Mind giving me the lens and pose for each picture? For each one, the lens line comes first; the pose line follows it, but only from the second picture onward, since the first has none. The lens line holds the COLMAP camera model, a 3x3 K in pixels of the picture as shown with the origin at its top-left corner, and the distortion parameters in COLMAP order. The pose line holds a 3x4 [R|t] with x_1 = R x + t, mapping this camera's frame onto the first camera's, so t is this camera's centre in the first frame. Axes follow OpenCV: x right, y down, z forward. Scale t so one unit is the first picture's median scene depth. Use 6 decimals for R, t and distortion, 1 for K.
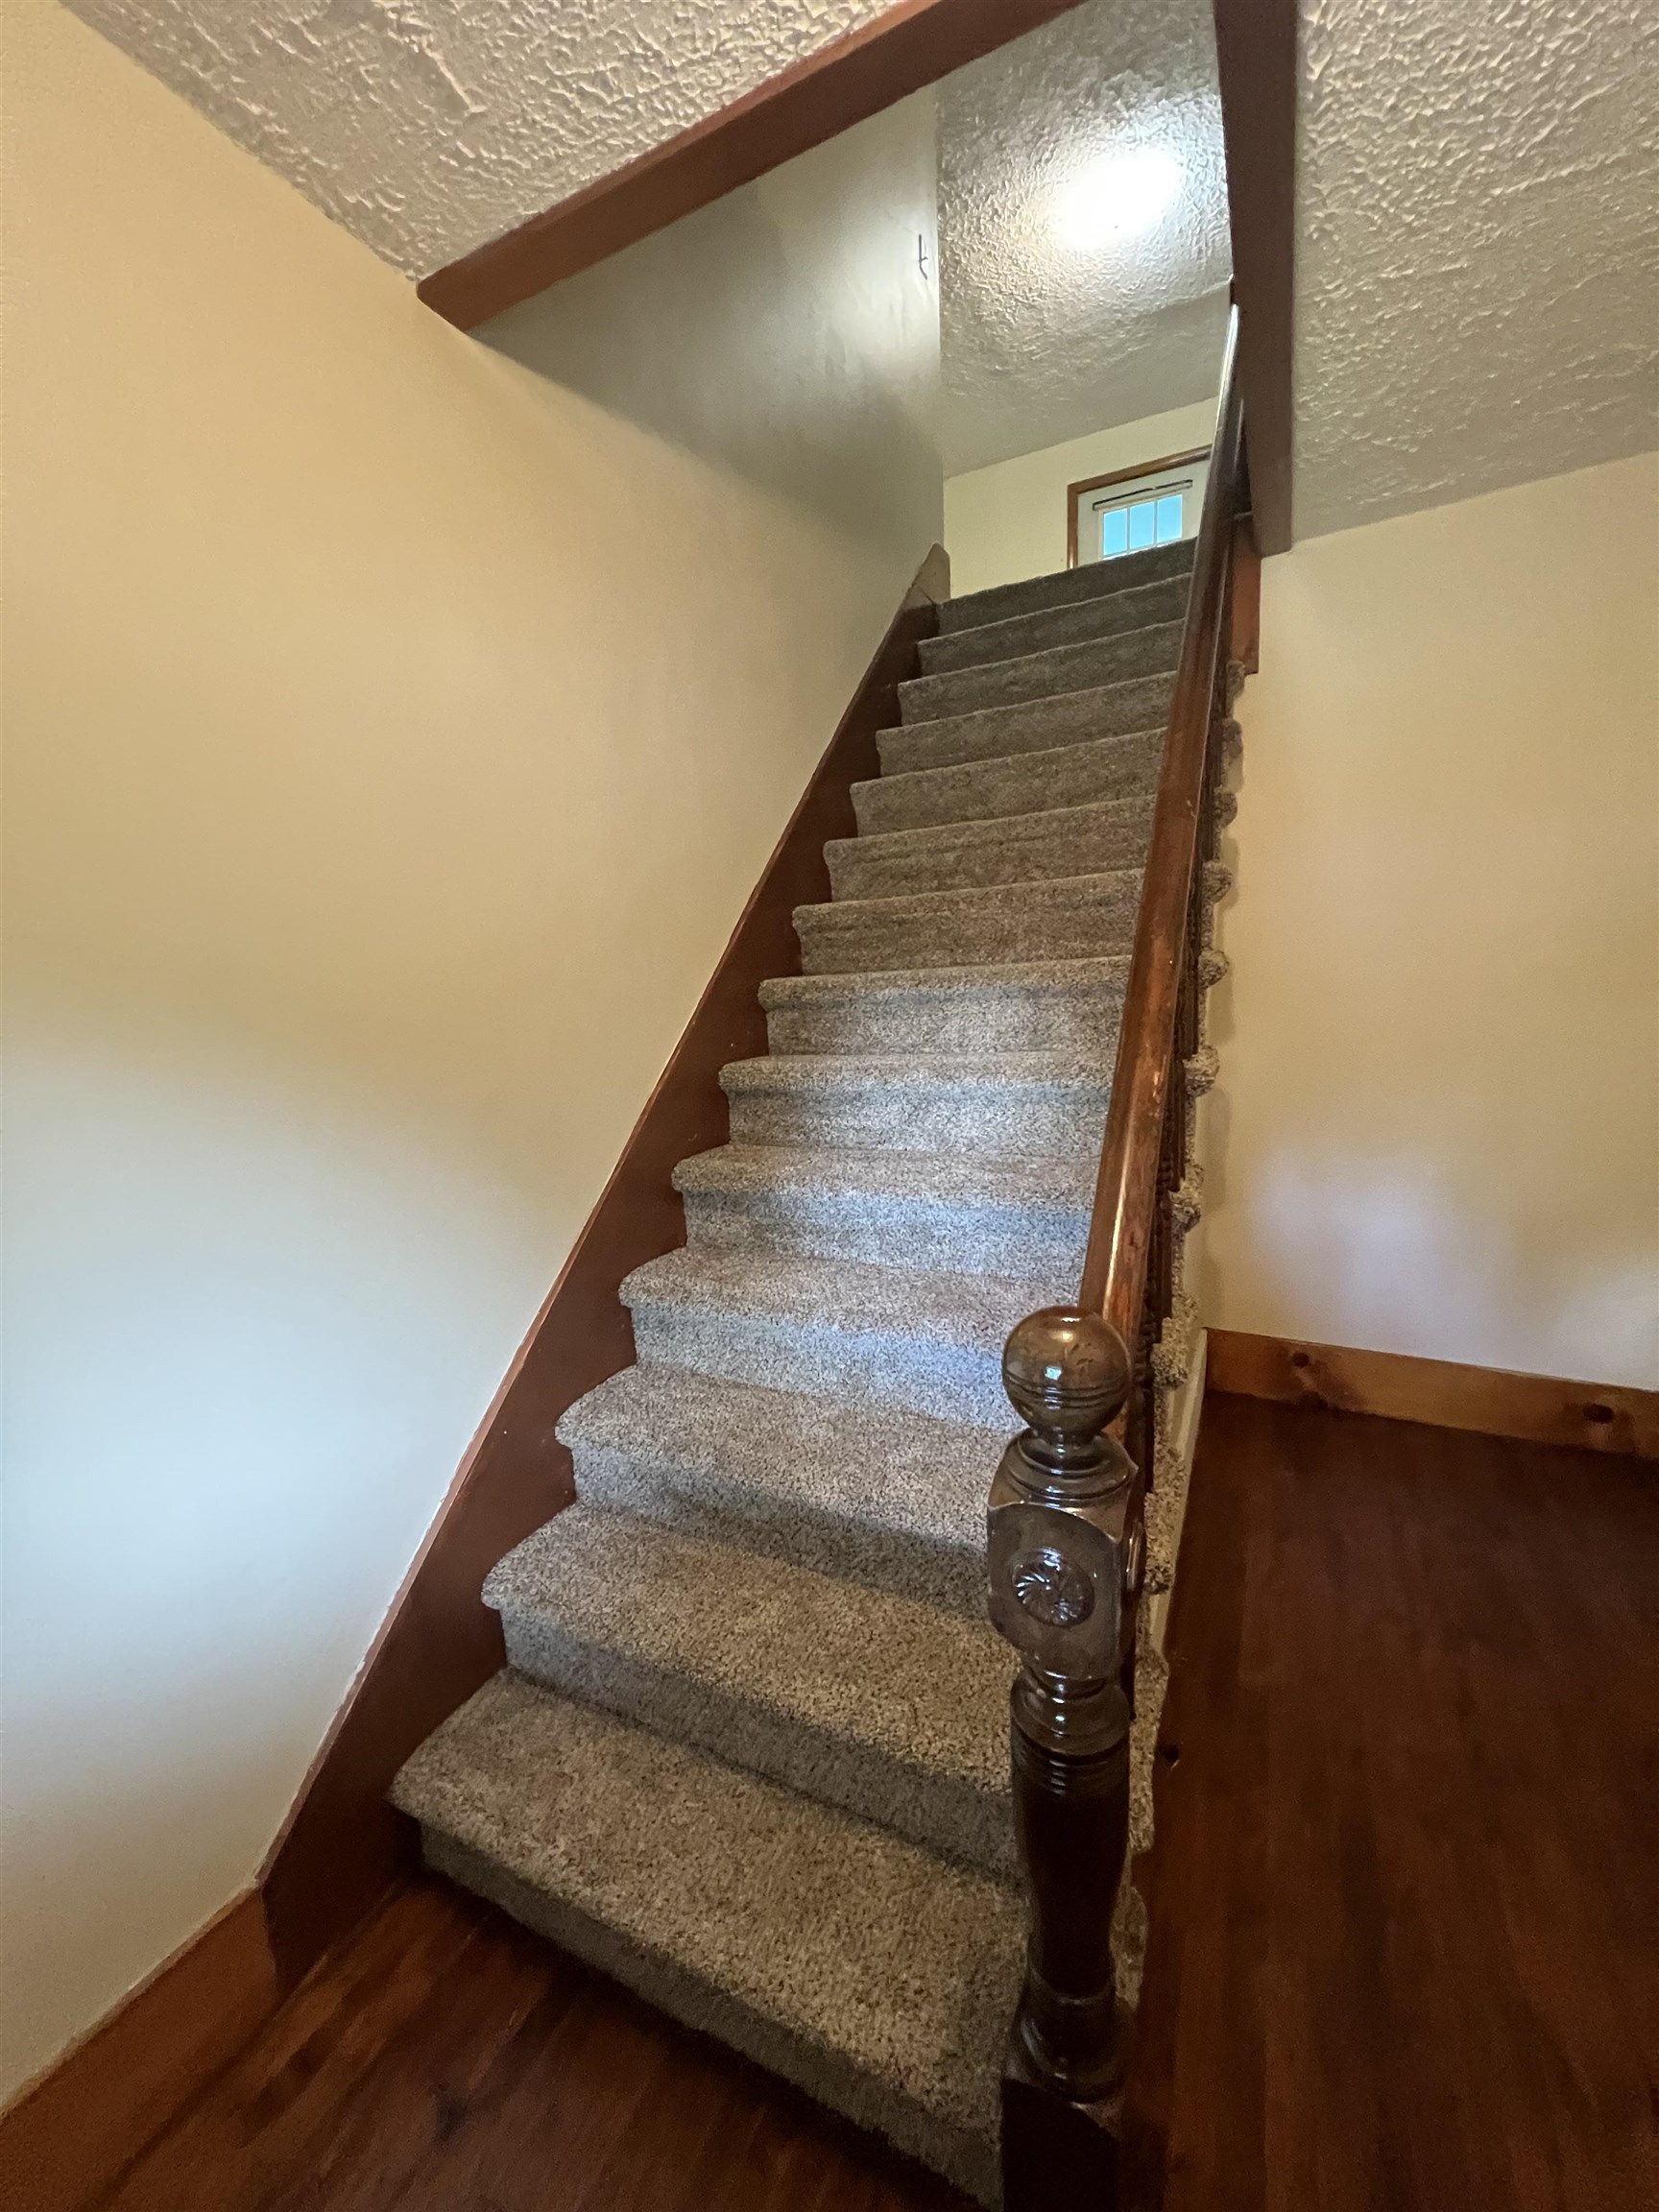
lens RADIAL K [[877.5, 0, 829.5], [0, 877.5, 1106.0], [0, 0, 1]] dist [0.000743, 0.000222]
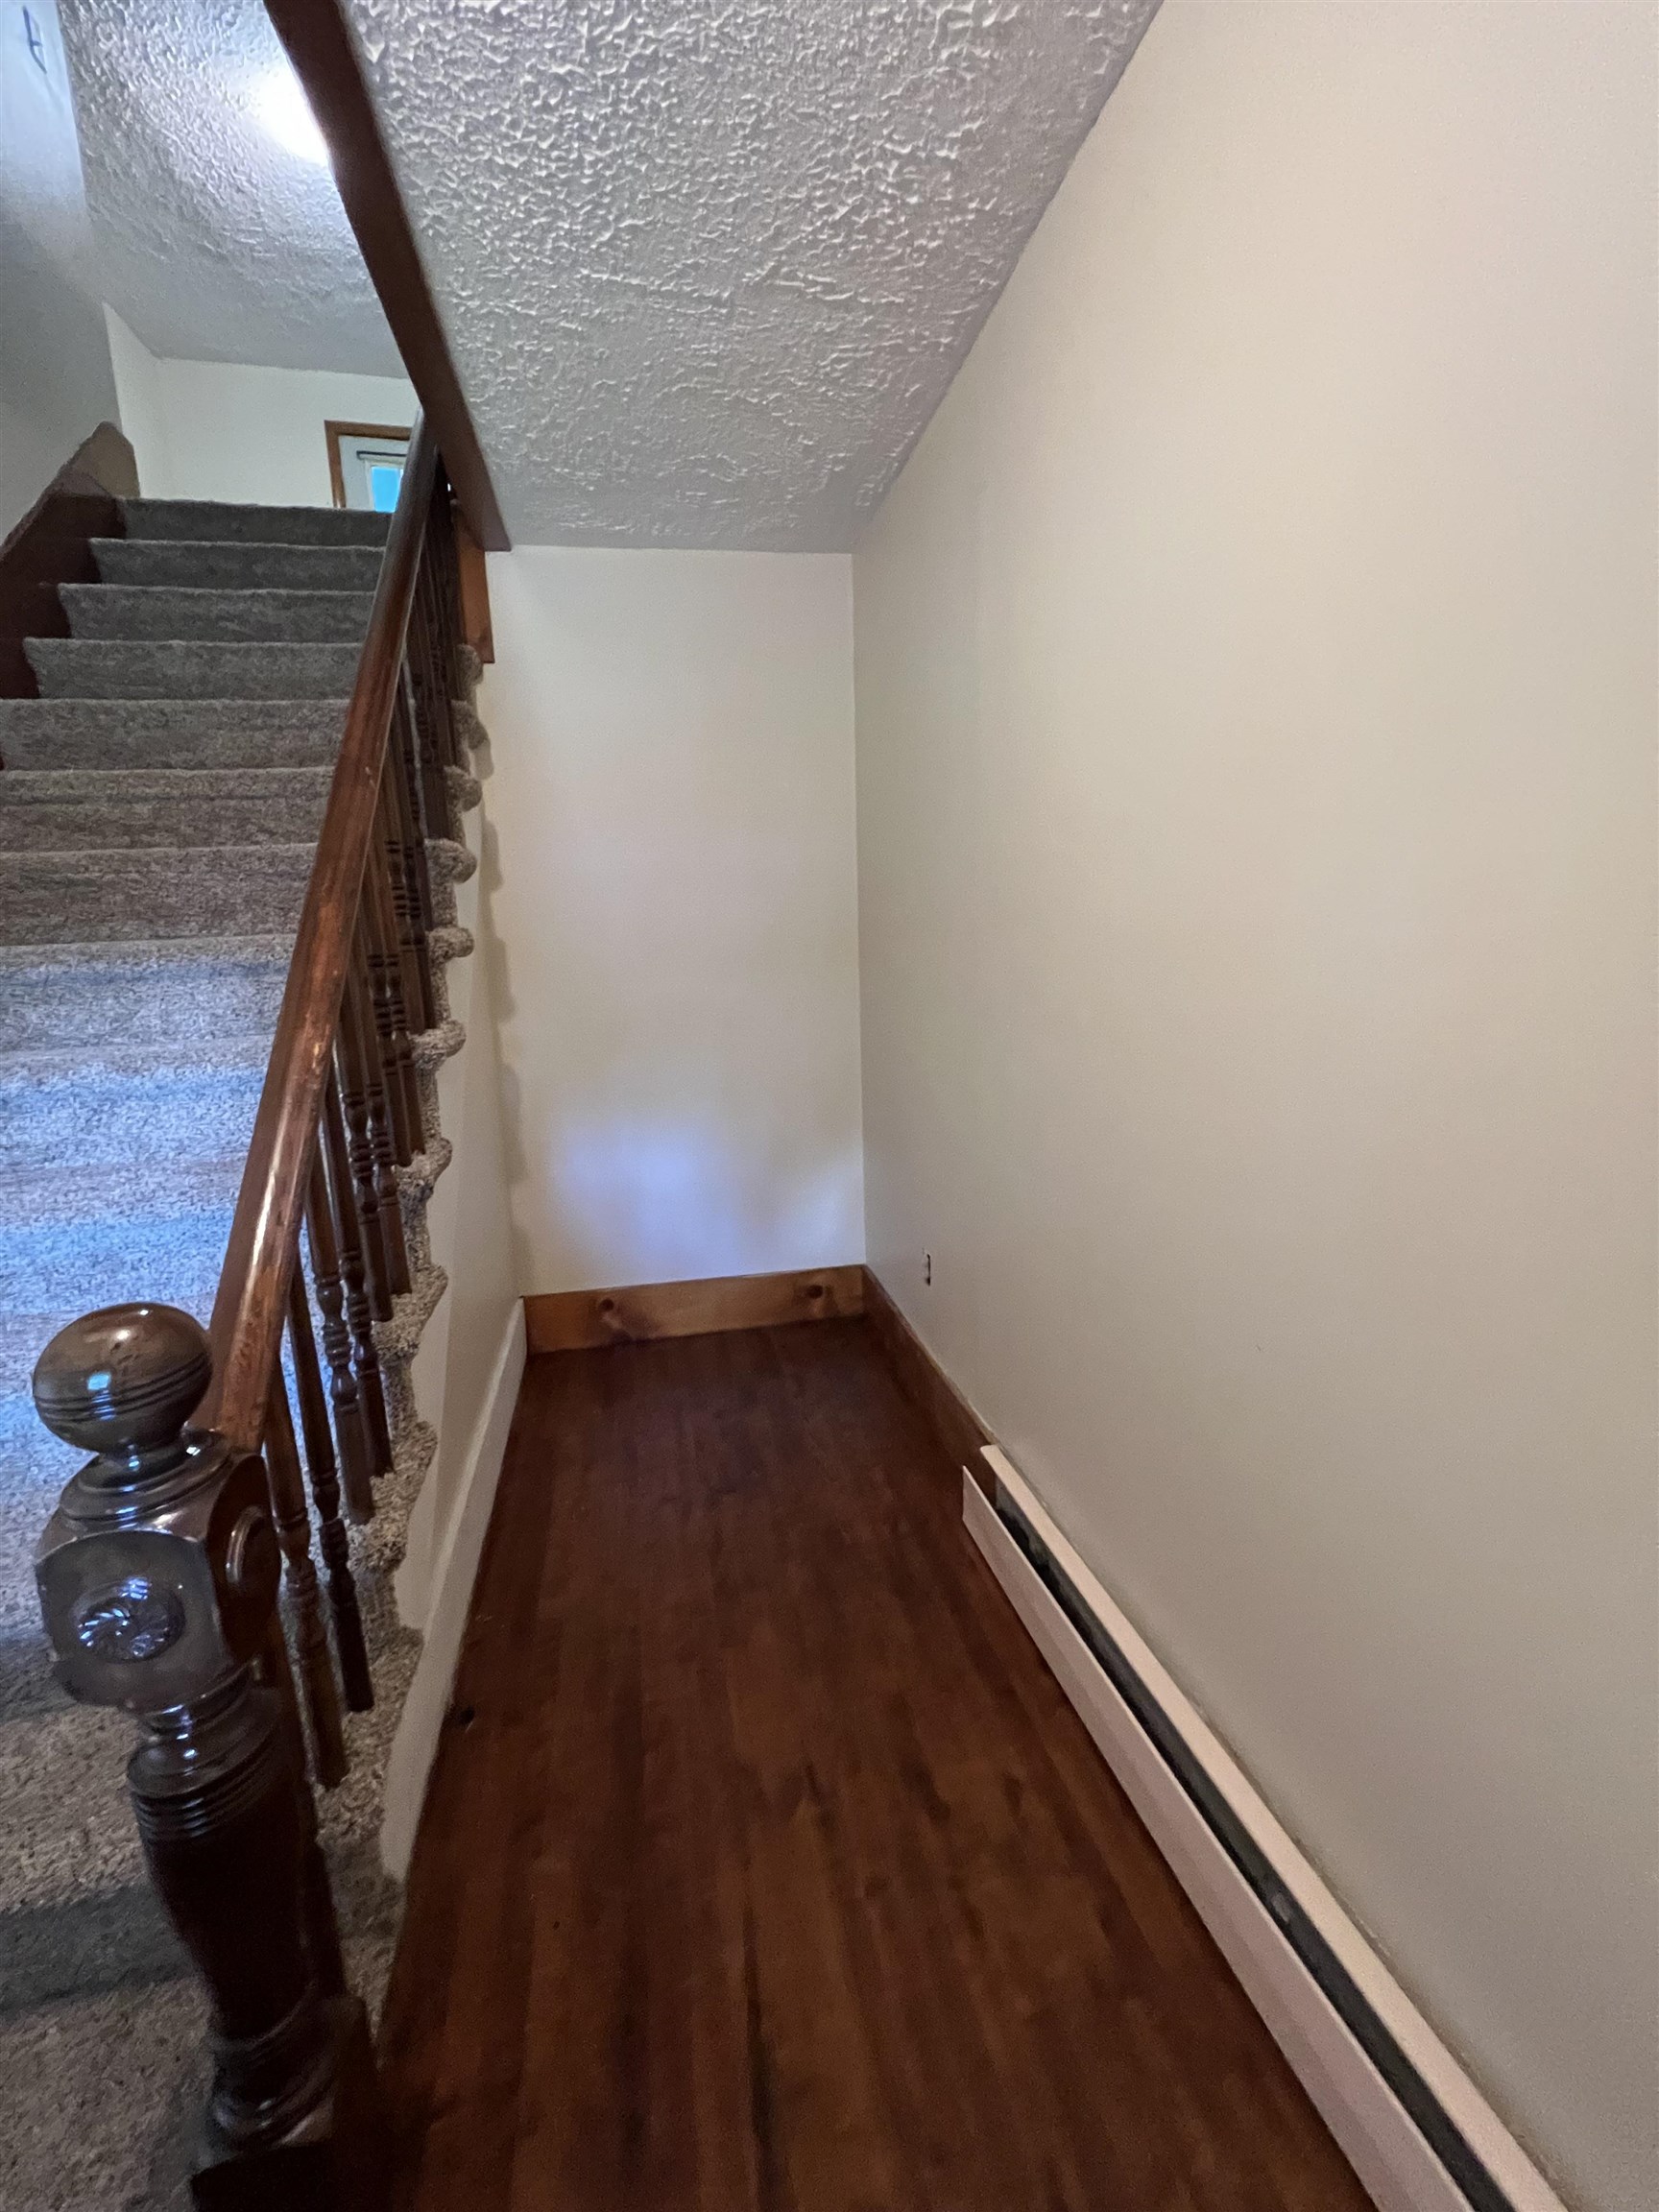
lens RADIAL K [[877.5, 0, 829.5], [0, 877.5, 1106.0], [0, 0, 1]] dist [0.000743, 0.000222]
pose [[0.780217, -0.097331, 0.617890, 0.111281], [0.090956, 0.994974, 0.041879, 0.021894], [-0.618860, 0.023527, 0.785149, -0.052443]]
